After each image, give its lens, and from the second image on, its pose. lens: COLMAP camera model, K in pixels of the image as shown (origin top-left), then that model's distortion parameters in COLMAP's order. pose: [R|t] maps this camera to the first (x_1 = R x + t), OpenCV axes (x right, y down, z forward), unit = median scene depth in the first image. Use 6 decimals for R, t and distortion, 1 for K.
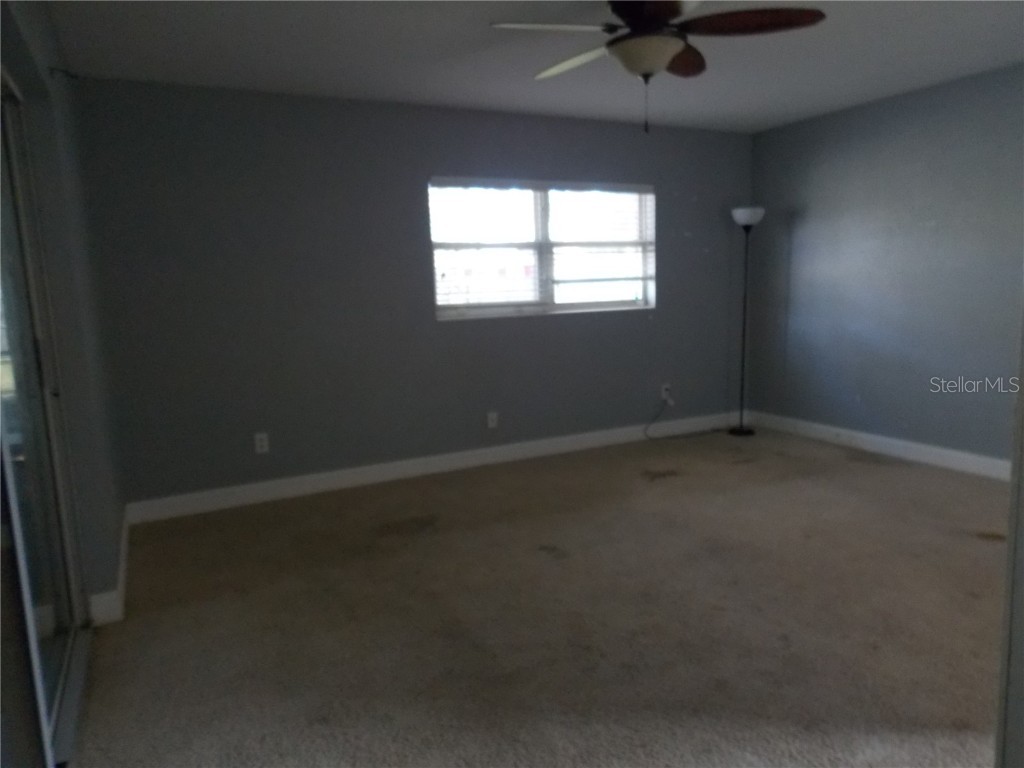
lens RADIAL K [[725.9, 0, 512.0], [0, 725.9, 384.0], [0, 0, 1]] dist [0.039408, 0.000802]
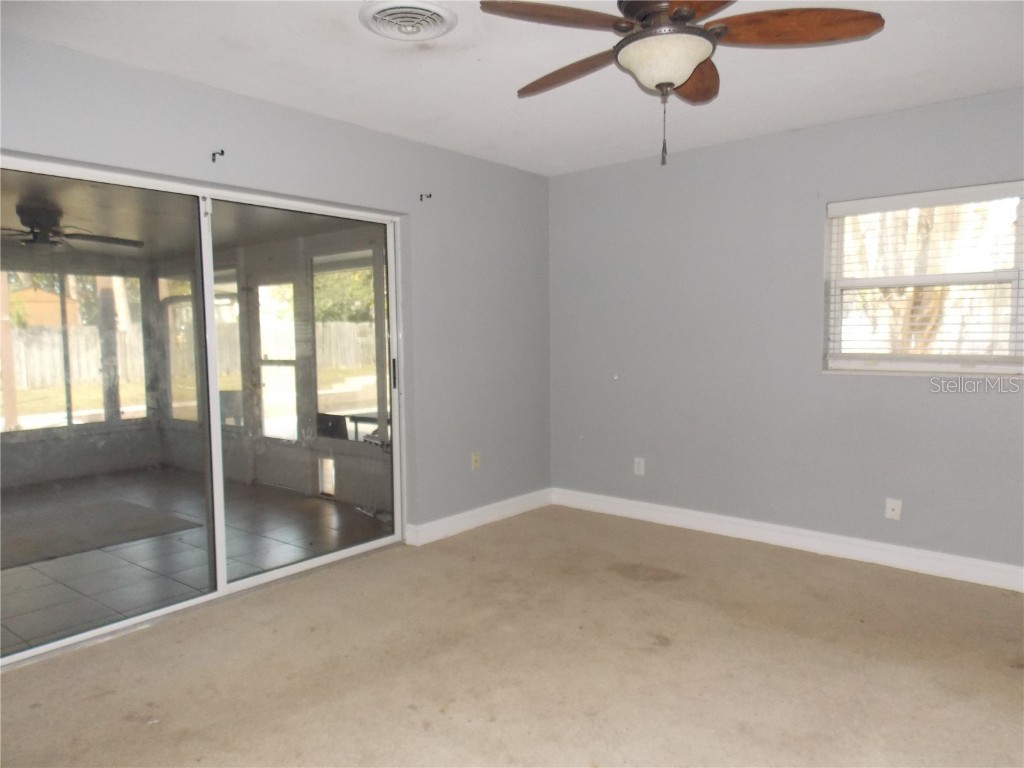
lens RADIAL K [[723.0, 0, 514.9], [0, 723.0, 379.6], [0, 0, 1]] dist [0.061805, -0.029412]
pose [[0.401628, 0.101072, -0.910208, 0.663144], [-0.140369, 0.988941, 0.047878, -0.088829], [0.904981, 0.108536, 0.411374, 0.398566]]
